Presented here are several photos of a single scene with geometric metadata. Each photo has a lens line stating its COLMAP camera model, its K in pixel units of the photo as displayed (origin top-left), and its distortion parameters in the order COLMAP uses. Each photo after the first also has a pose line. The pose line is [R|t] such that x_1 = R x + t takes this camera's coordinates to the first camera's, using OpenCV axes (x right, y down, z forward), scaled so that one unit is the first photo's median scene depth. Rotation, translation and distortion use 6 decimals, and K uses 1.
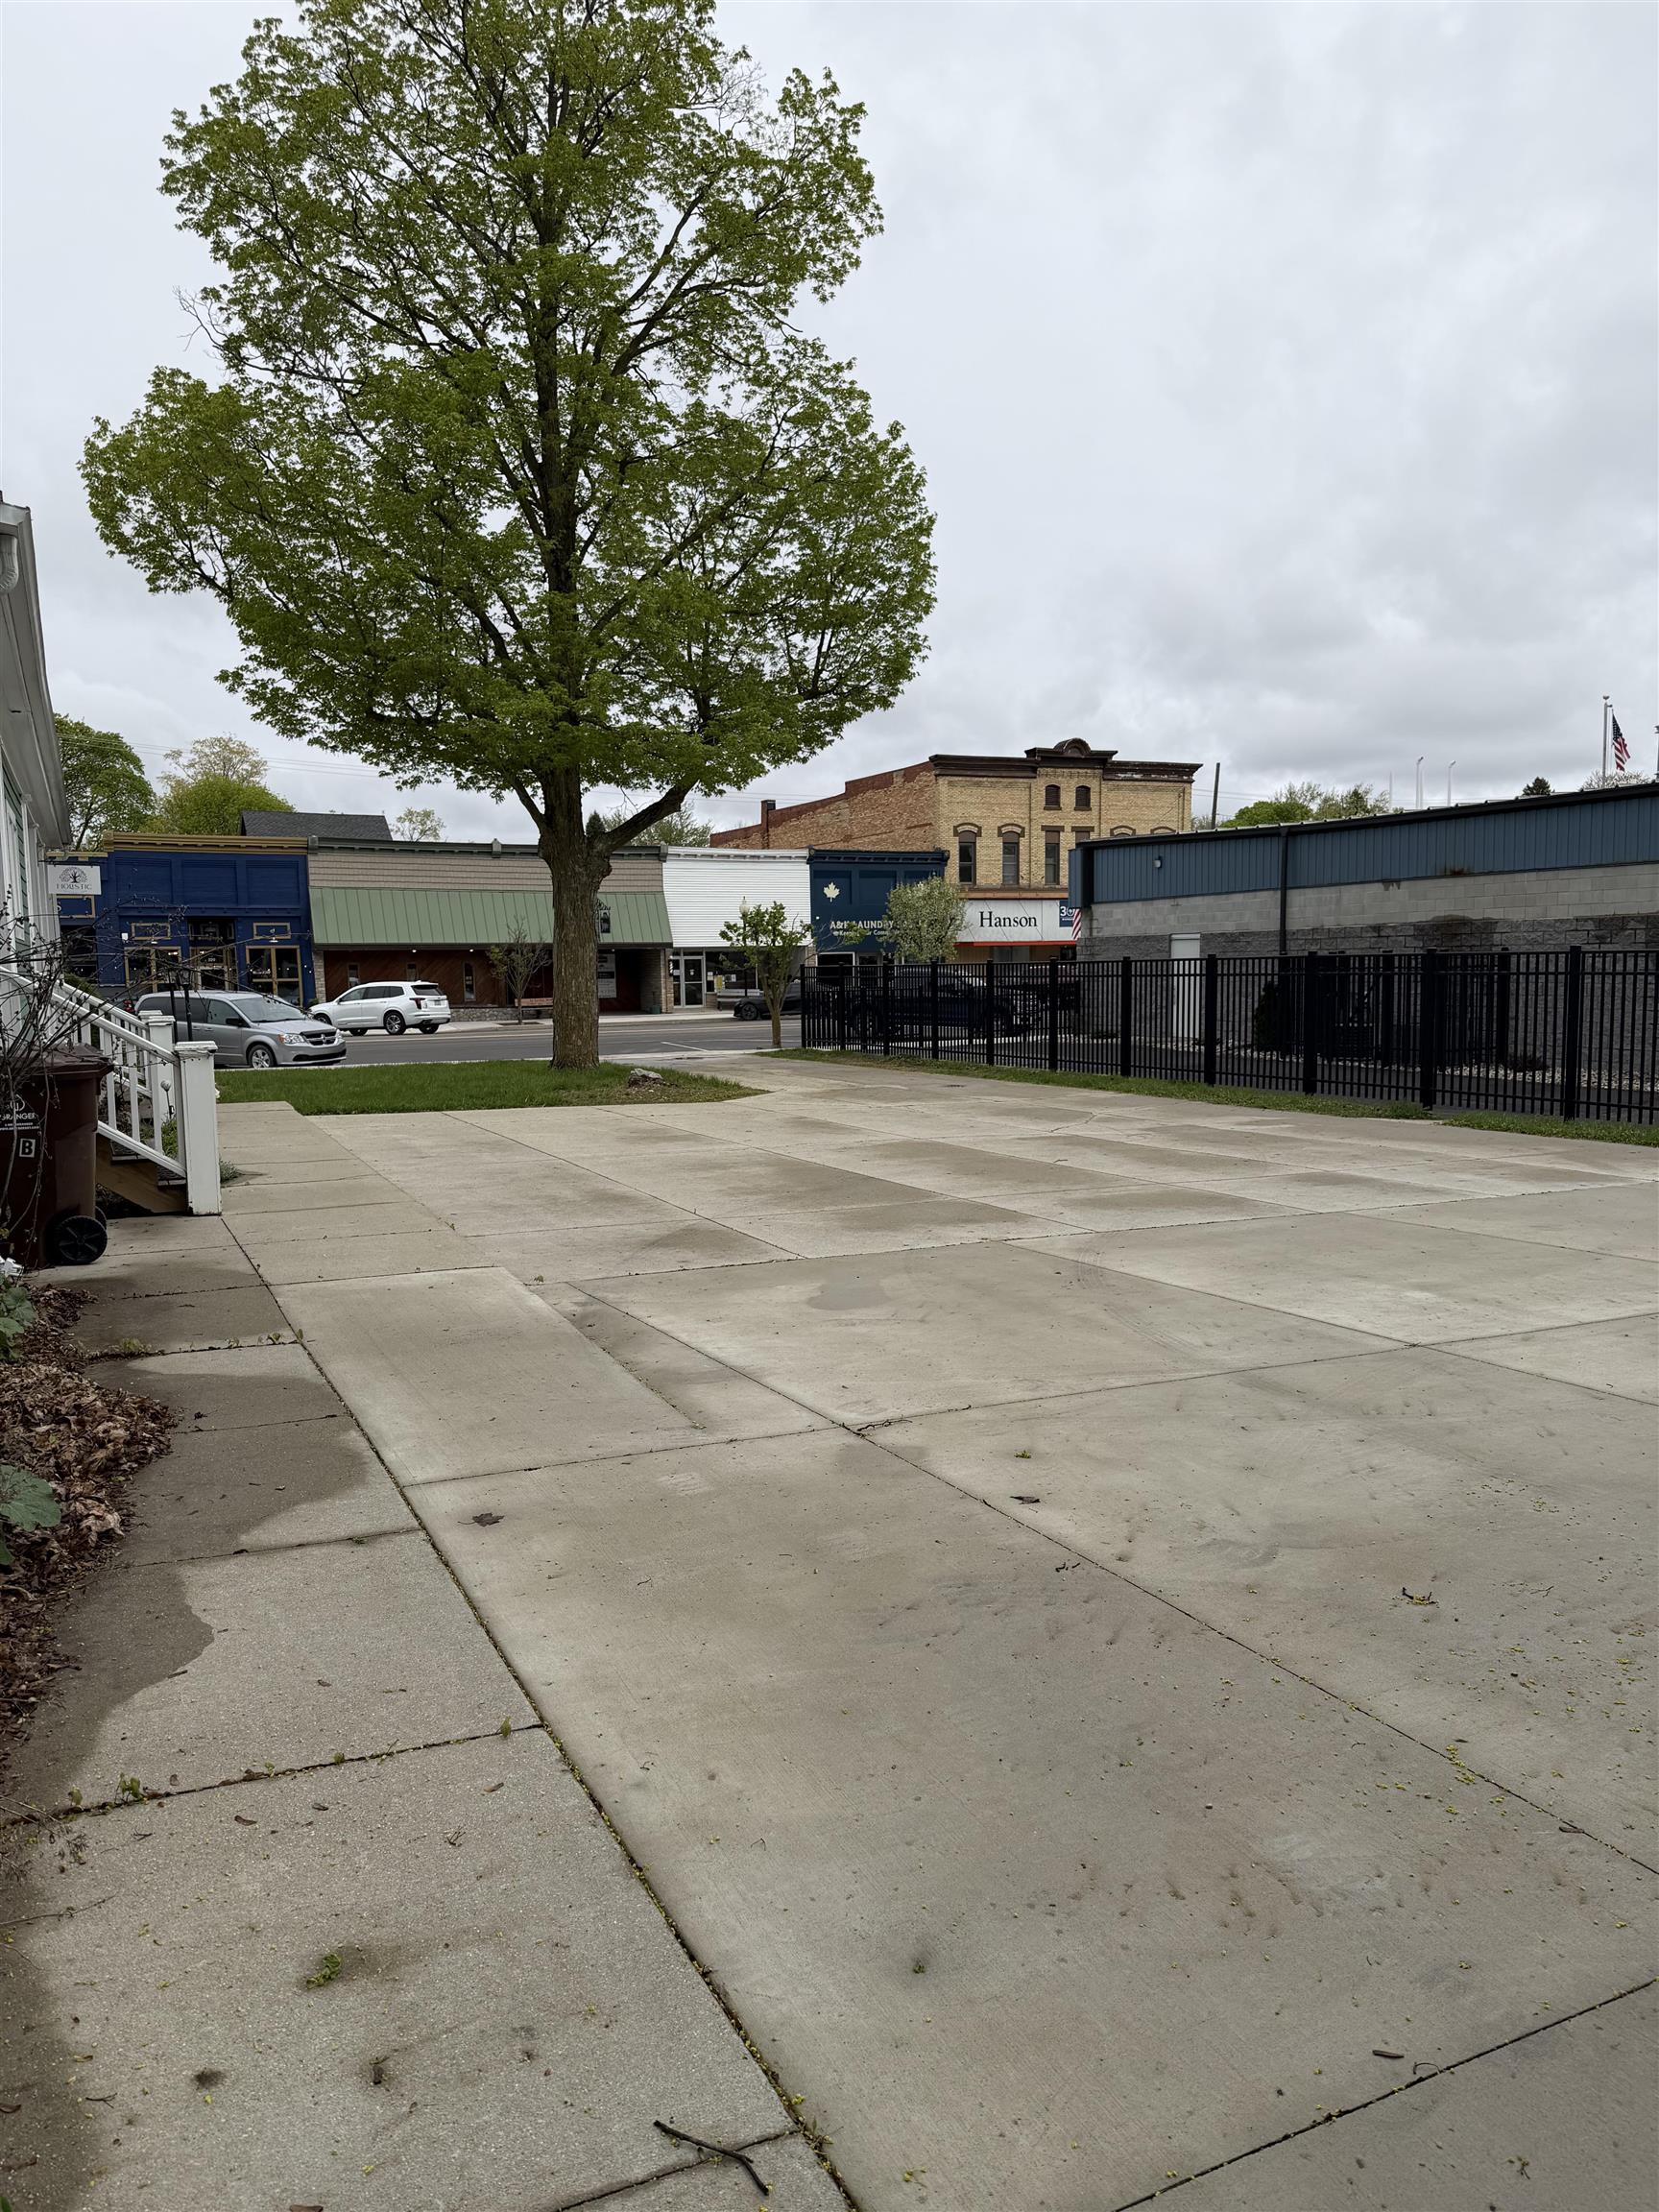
lens RADIAL K [[1543.2, 0, 827.8], [0, 1543.2, 1109.6], [0, 0, 1]] dist [0.008509, 0.001650]
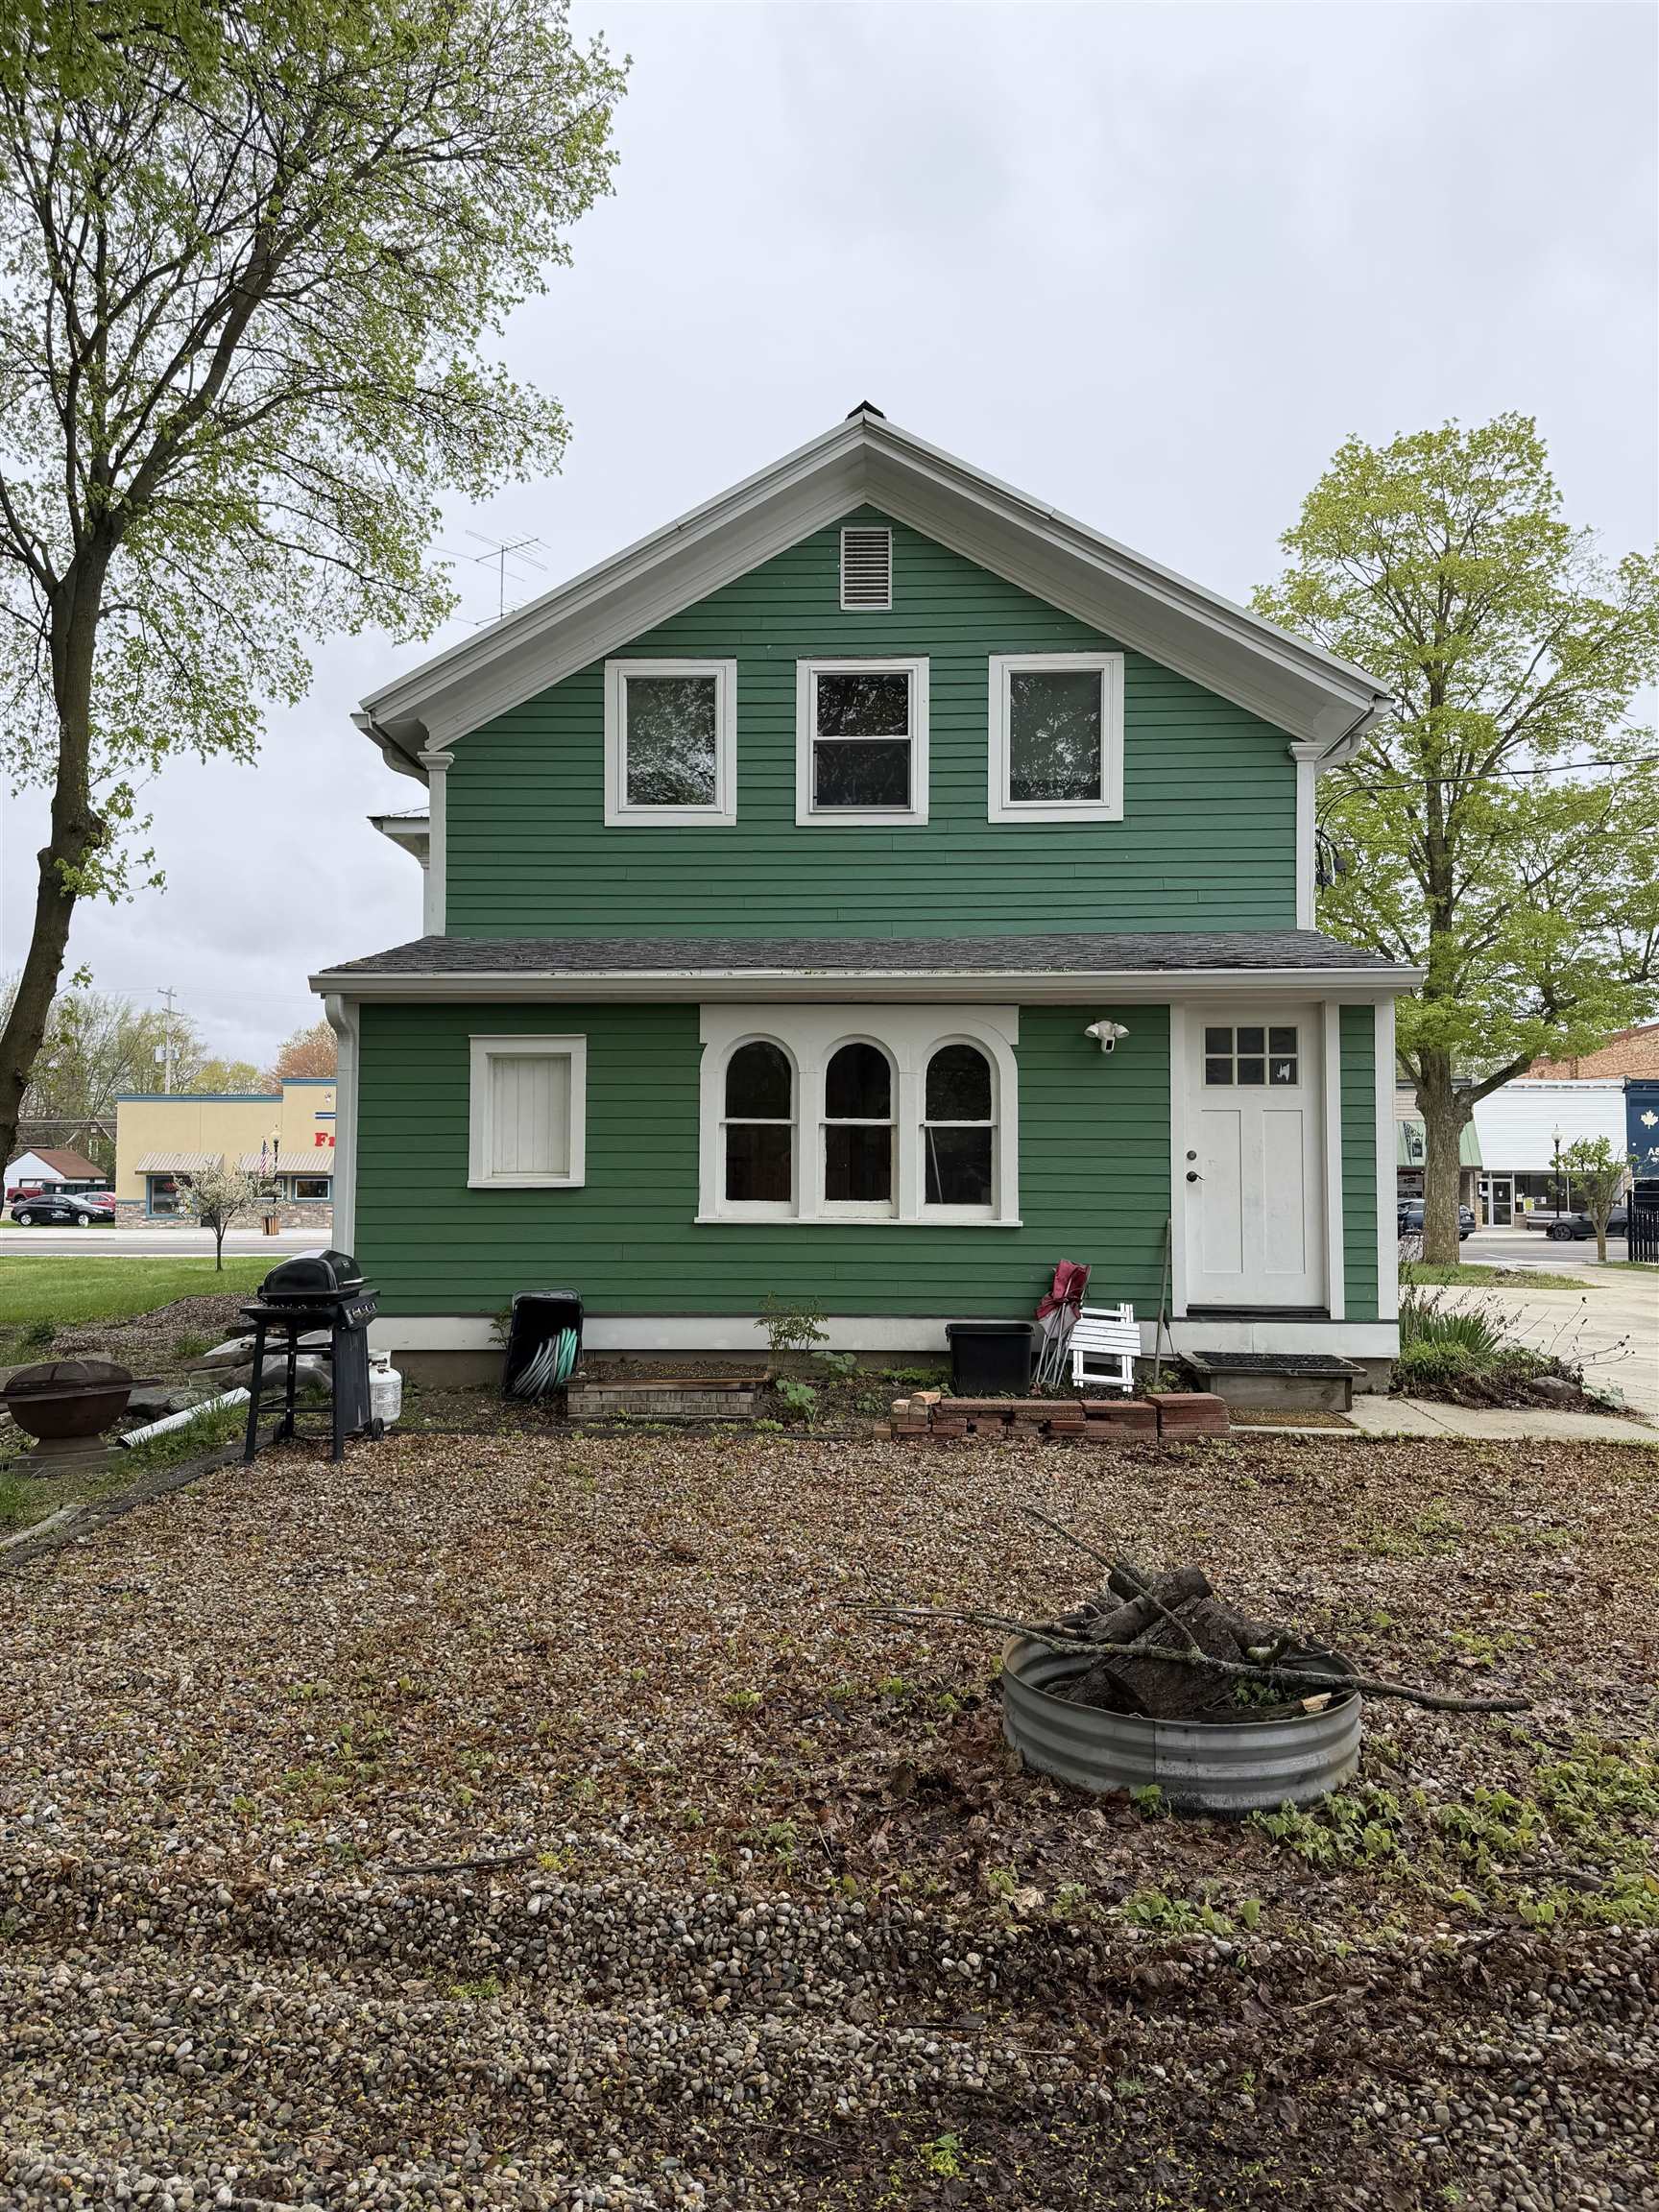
lens RADIAL K [[1543.2, 0, 825.9], [0, 1543.2, 1108.9], [0, 0, 1]] dist [0.008509, 0.001650]
pose [[0.885977, -0.000823, -0.463729, -0.006404], [-0.063610, 0.990330, -0.123286, 0.015210], [0.459346, 0.138727, 0.877357, -0.171170]]
